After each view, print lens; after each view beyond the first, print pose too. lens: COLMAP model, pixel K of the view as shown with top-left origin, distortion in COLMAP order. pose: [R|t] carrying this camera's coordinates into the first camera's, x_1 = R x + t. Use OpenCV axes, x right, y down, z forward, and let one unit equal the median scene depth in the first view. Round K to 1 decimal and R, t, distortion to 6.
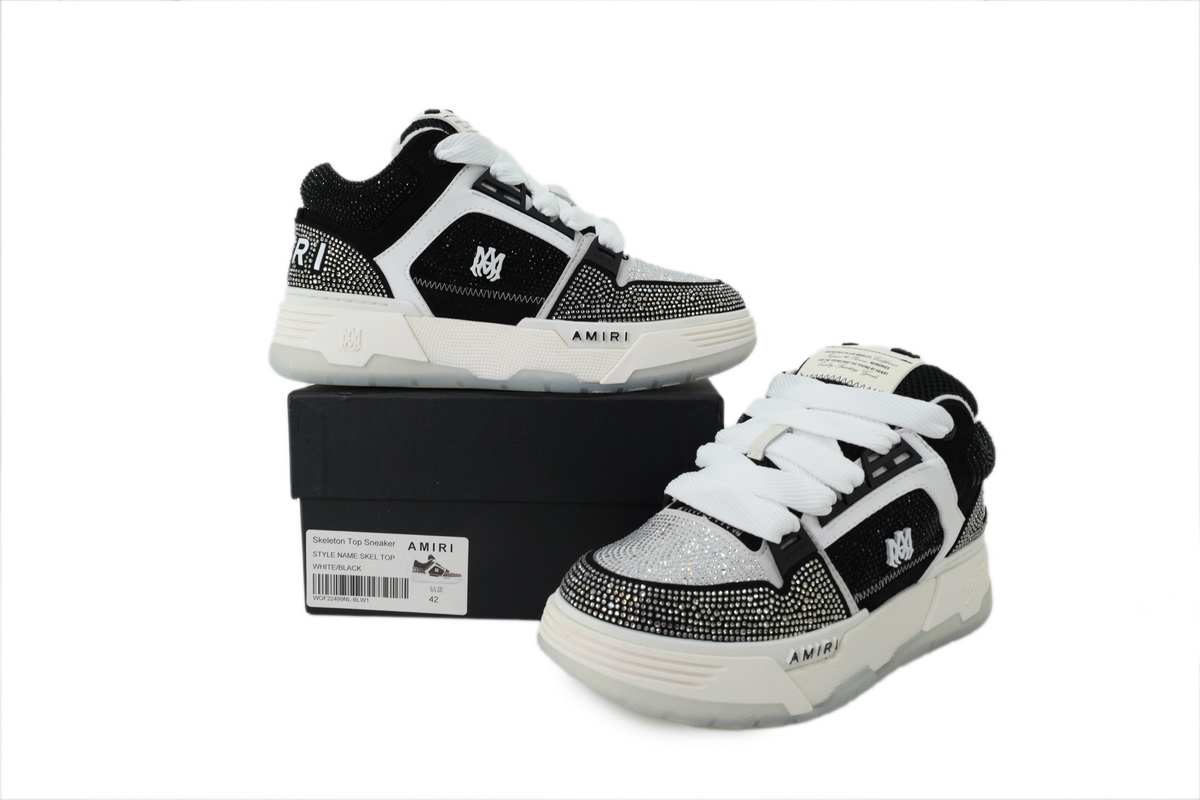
lens RADIAL K [[844.5, 0, 600.0], [0, 844.5, 400.0], [0, 0, 1]] dist [0.003391, 0.000020]
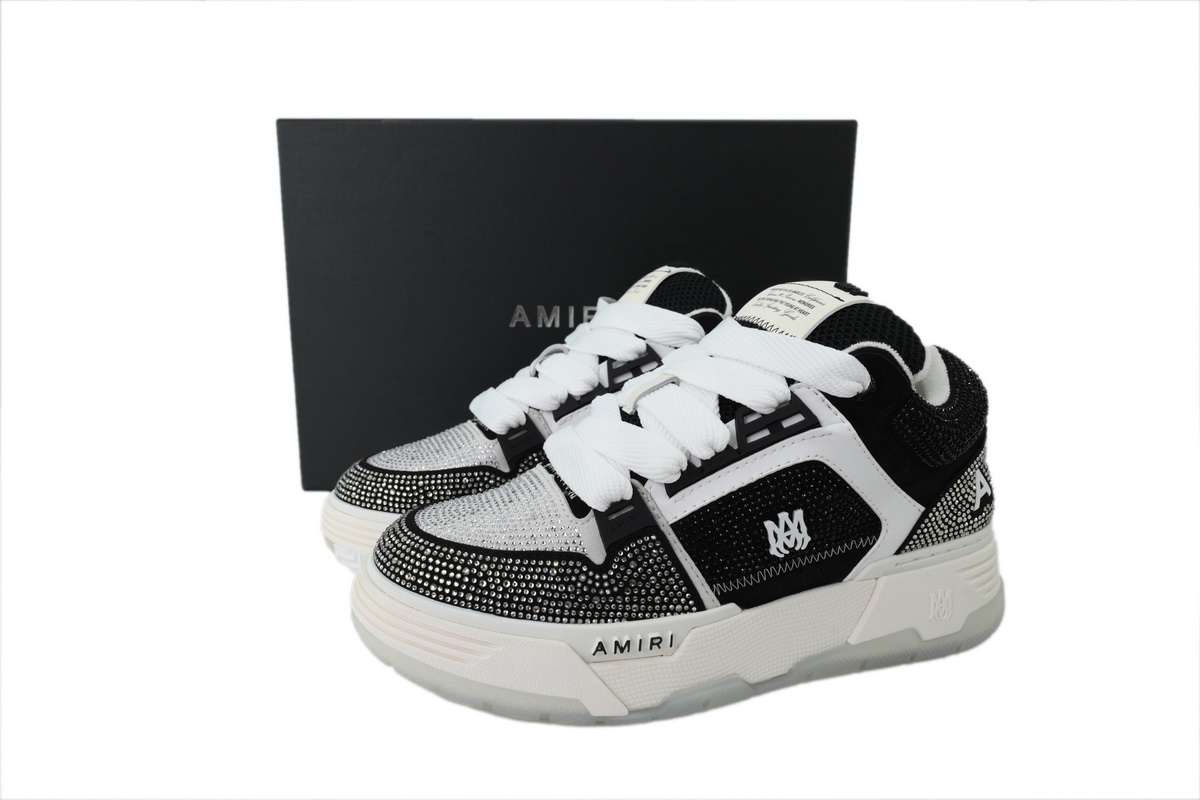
lens RADIAL K [[844.5, 0, 600.0], [0, 844.5, 400.0], [0, 0, 1]] dist [0.003391, 0.000020]
pose [[0.940891, 0.047063, -0.335425, 0.476563], [-0.034375, 0.998455, 0.043668, 0.023423], [0.336962, -0.029556, 0.941054, 0.214449]]
